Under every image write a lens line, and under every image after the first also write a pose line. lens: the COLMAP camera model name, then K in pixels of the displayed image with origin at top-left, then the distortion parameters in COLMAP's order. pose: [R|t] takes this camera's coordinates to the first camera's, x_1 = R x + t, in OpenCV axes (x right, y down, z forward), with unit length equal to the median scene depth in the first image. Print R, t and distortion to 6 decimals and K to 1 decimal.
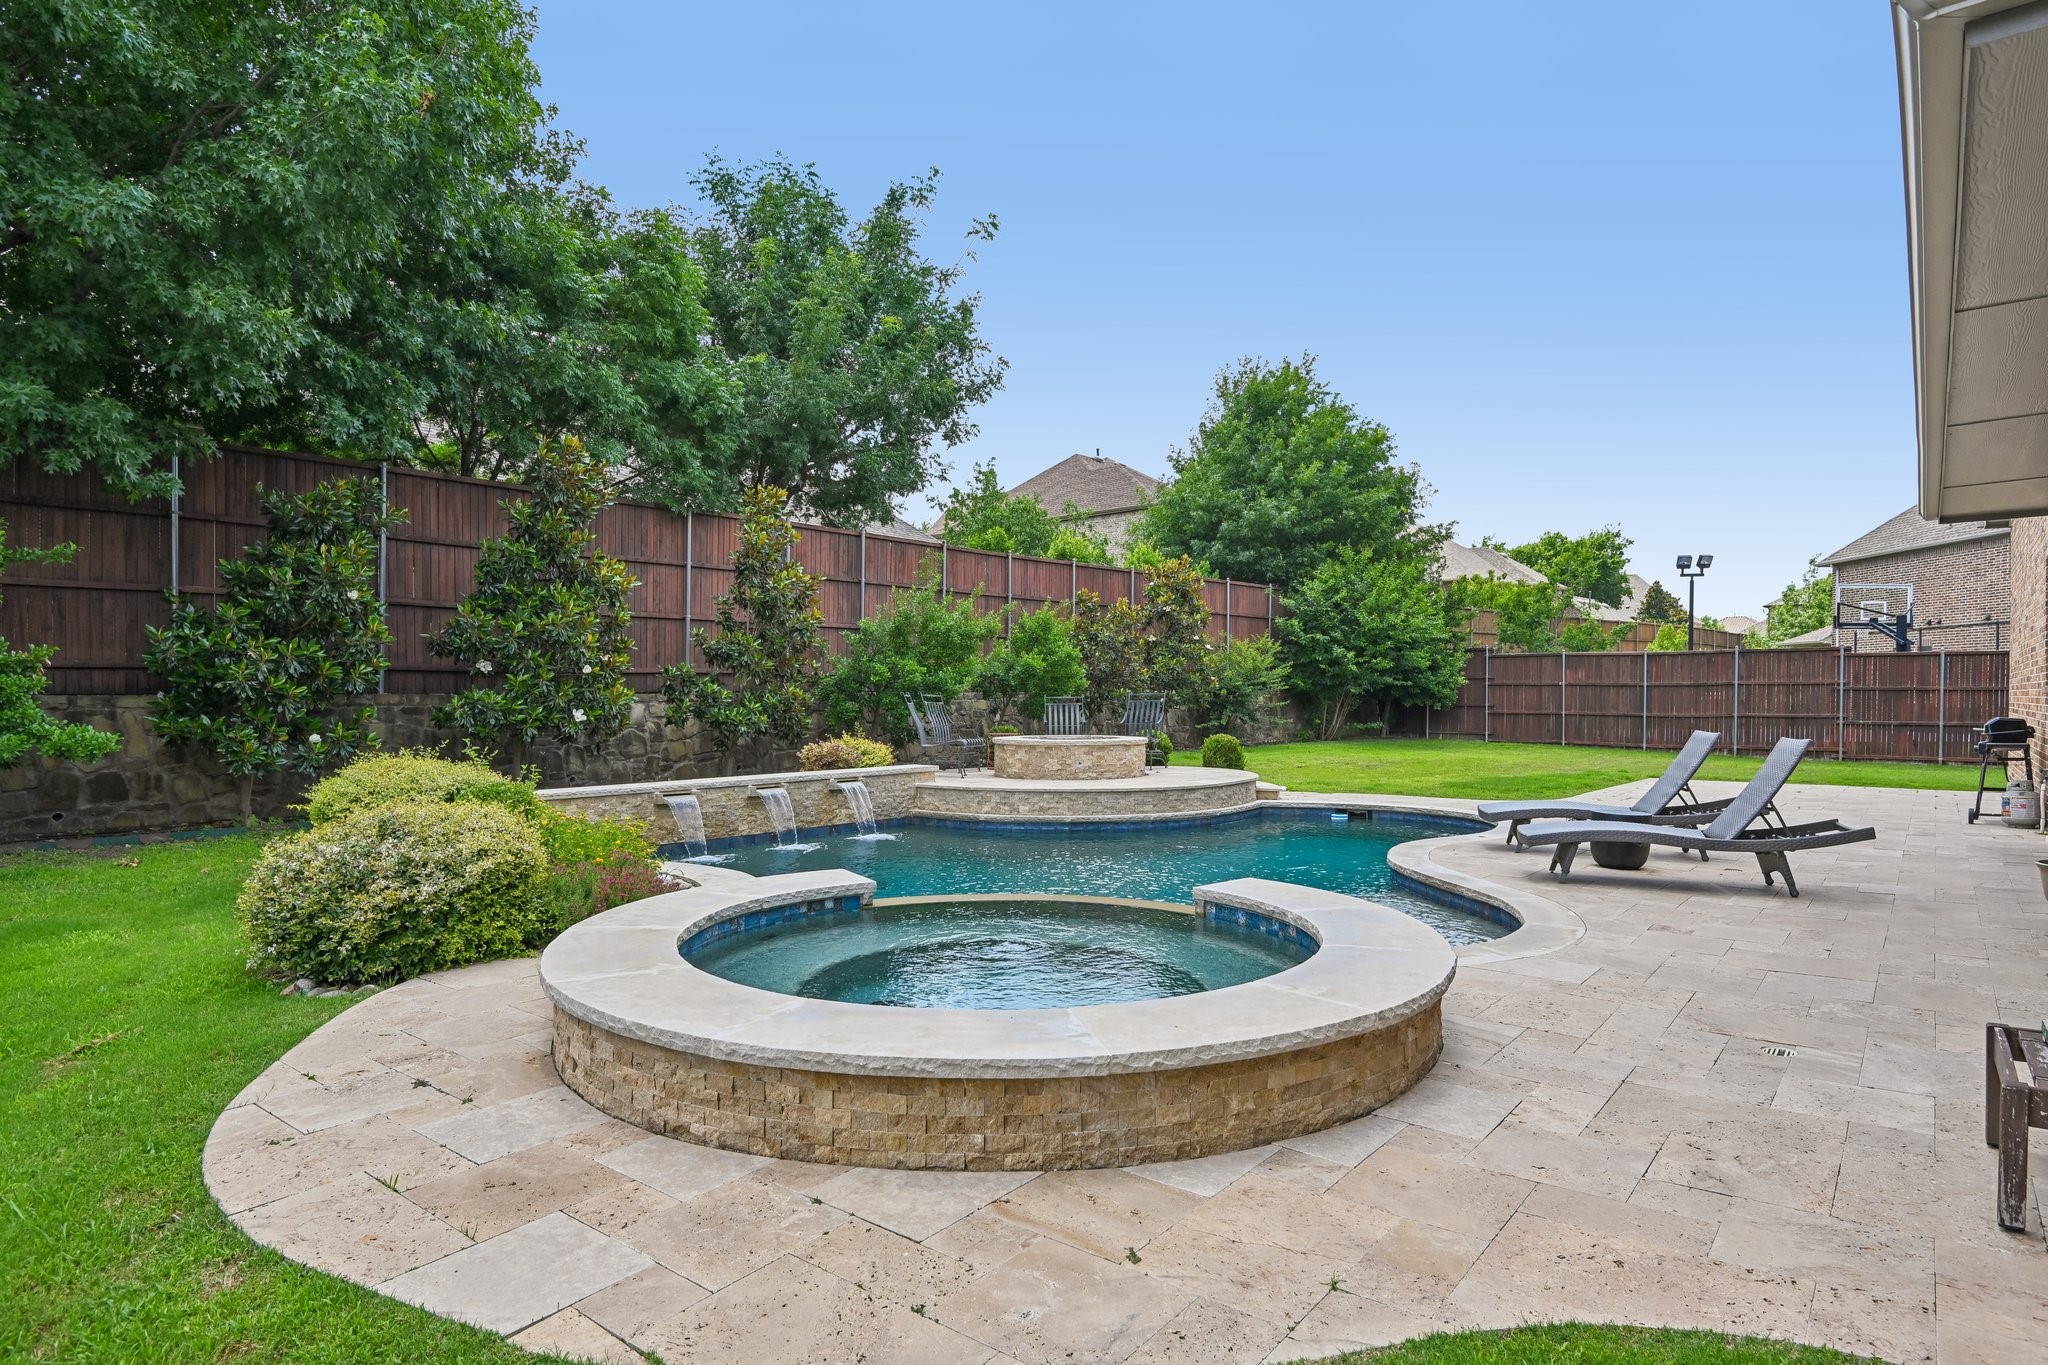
lens RADIAL K [[1129.4, 0, 1024.2], [0, 1129.4, 694.2], [0, 0, 1]] dist [0.004084, 0.000781]
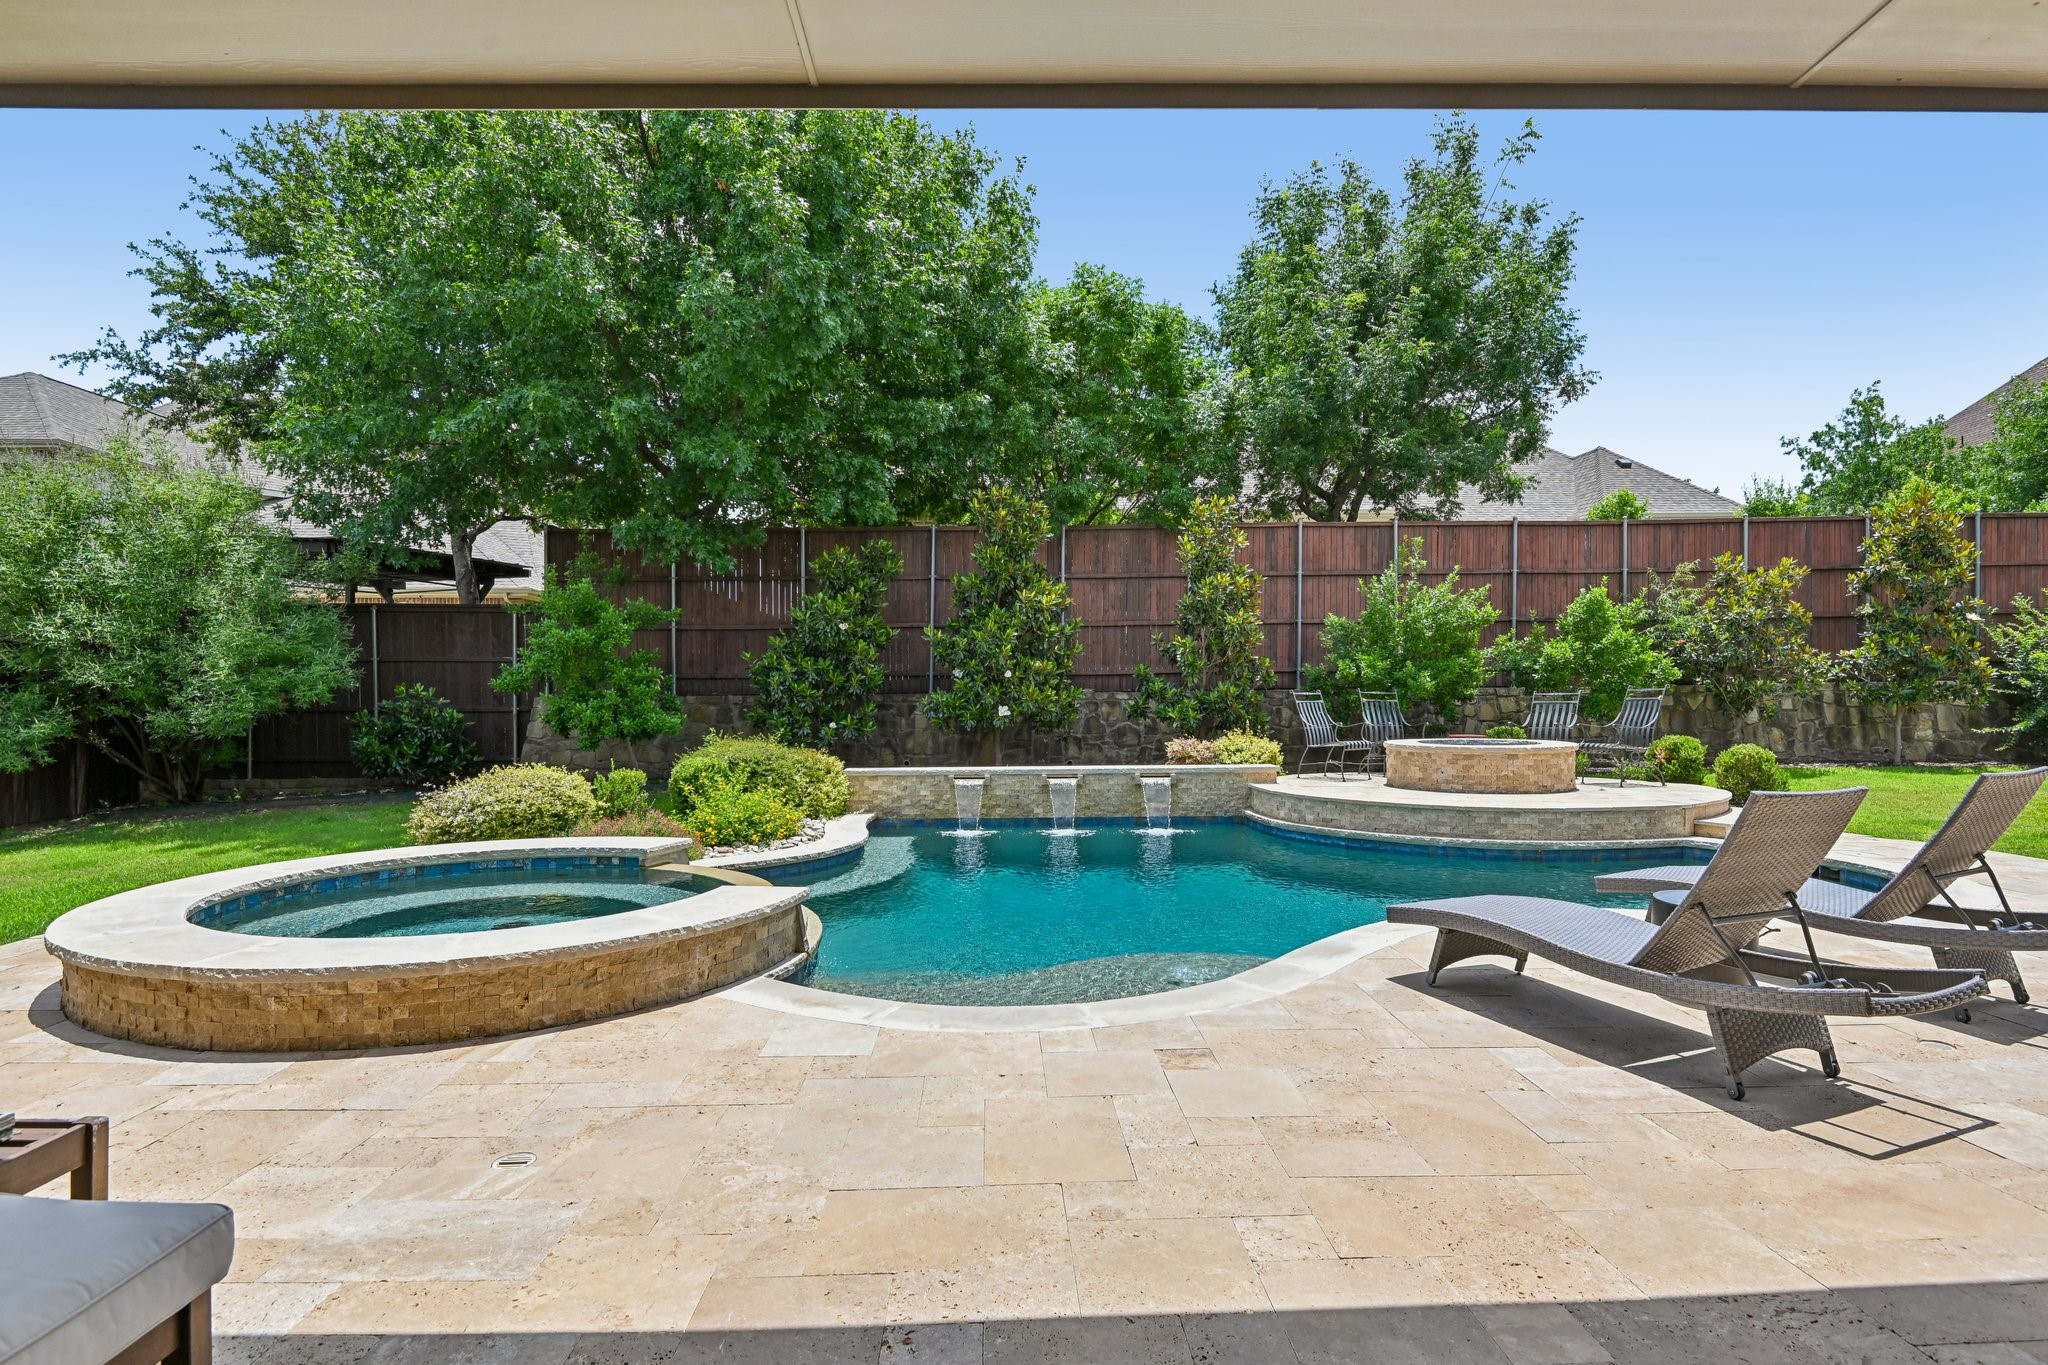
lens RADIAL K [[1042.7, 0, 1014.6], [0, 1042.7, 694.6], [0, 0, 1]] dist [-0.020989, -0.001141]
pose [[0.621935, -0.003788, -0.783059, 0.428638], [0.011588, 0.999923, 0.004367, -0.003867], [0.782983, -0.011790, 0.621932, 0.243928]]
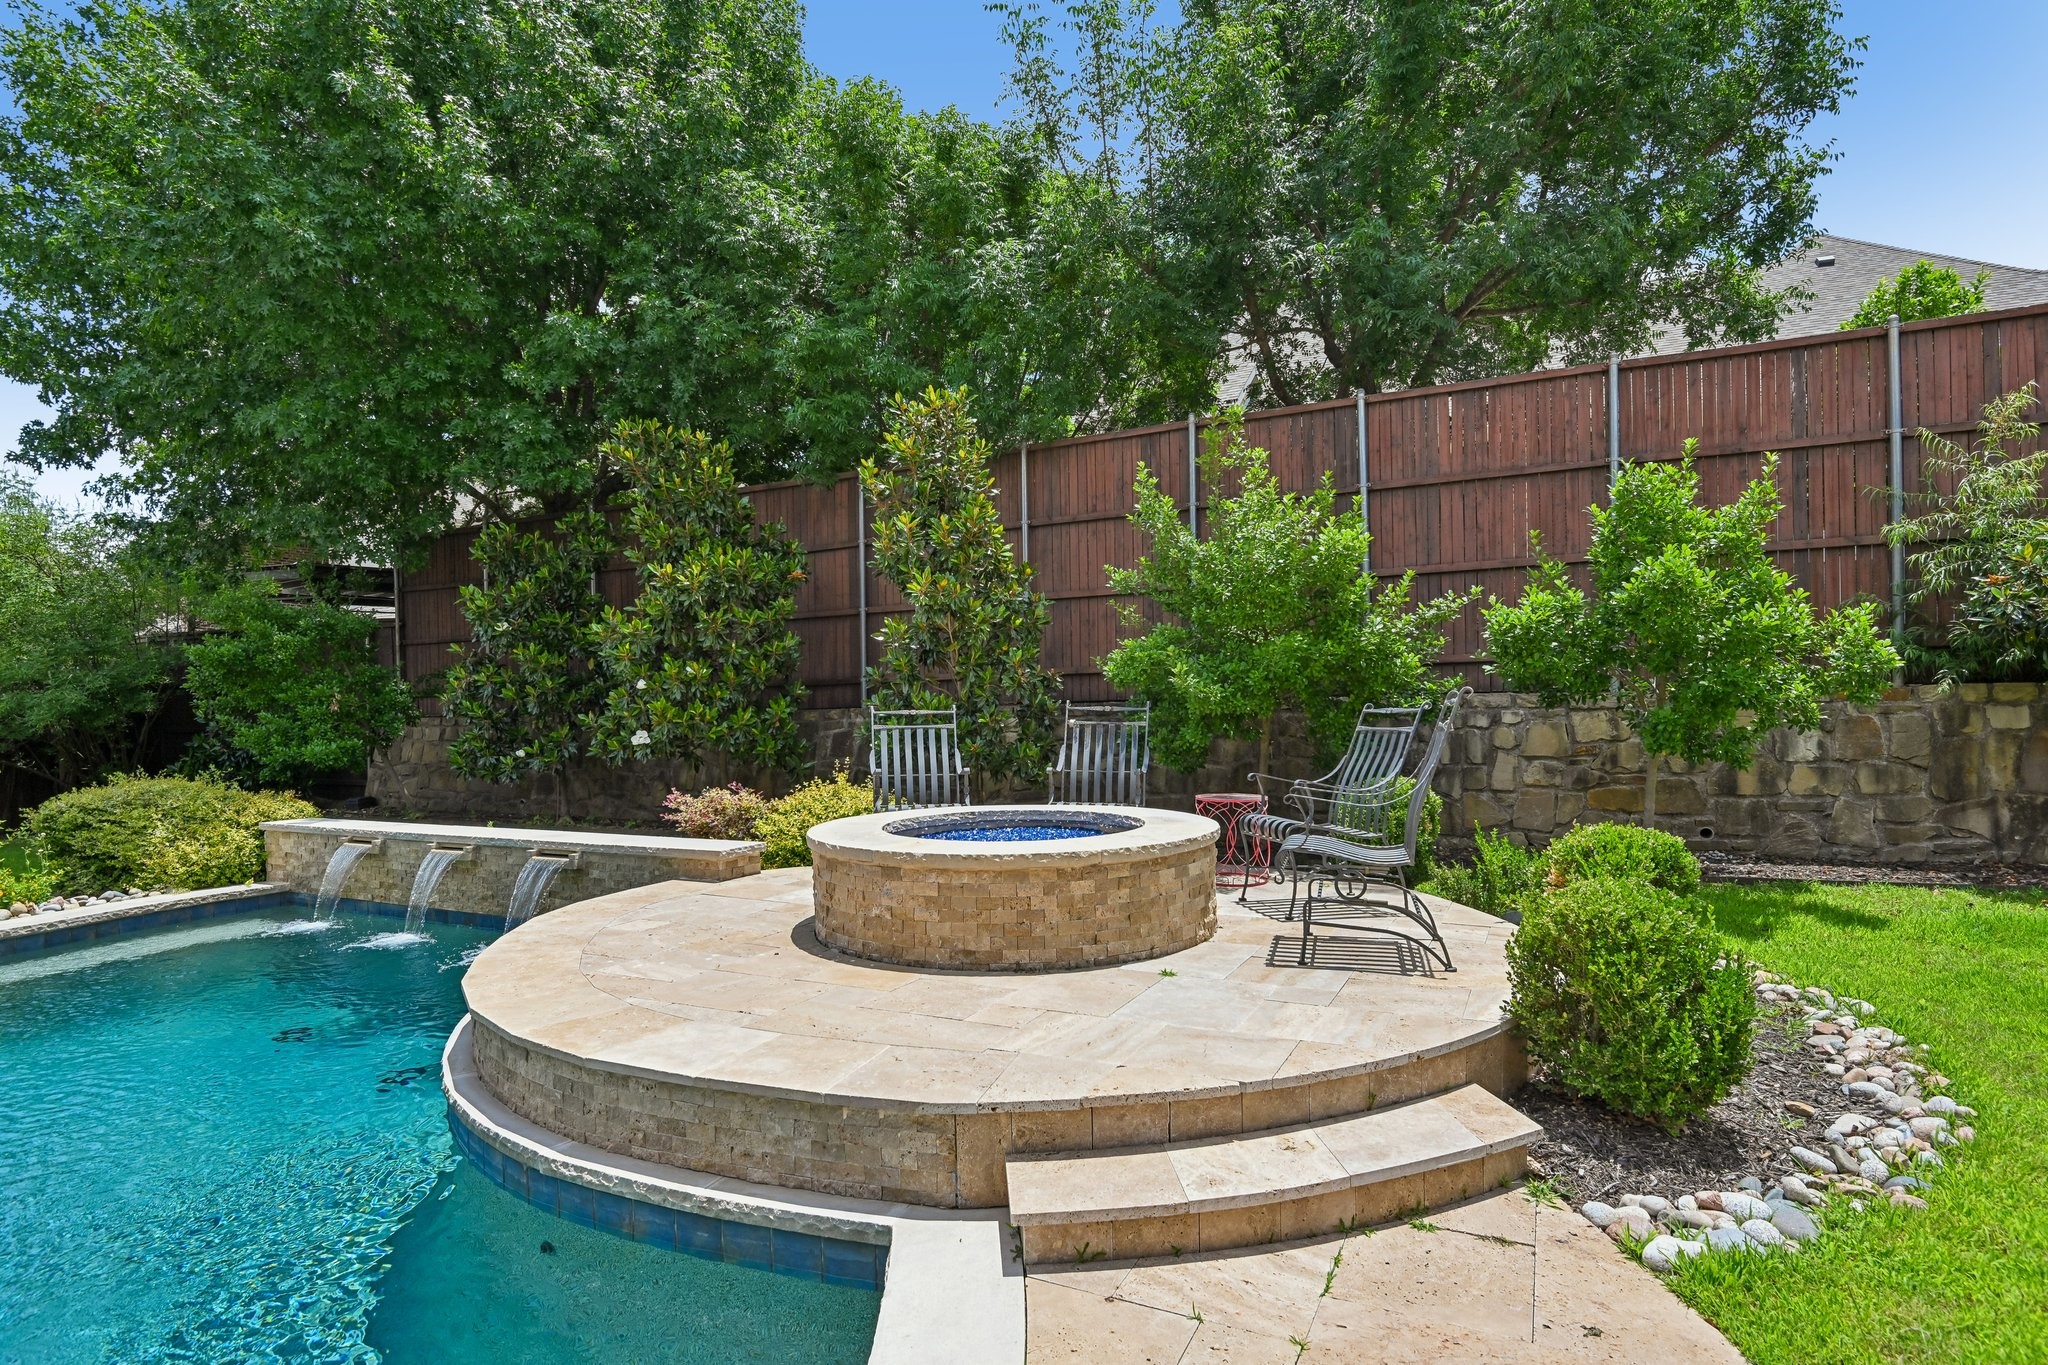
lens RADIAL K [[1042.7, 0, 1019.5], [0, 1042.7, 690.7], [0, 0, 1]] dist [-0.020989, -0.001141]
pose [[0.183475, -0.016336, -0.982889, 0.378099], [0.023314, 0.999653, -0.012263, -0.001887], [0.982748, -0.020665, 0.183792, 0.982032]]
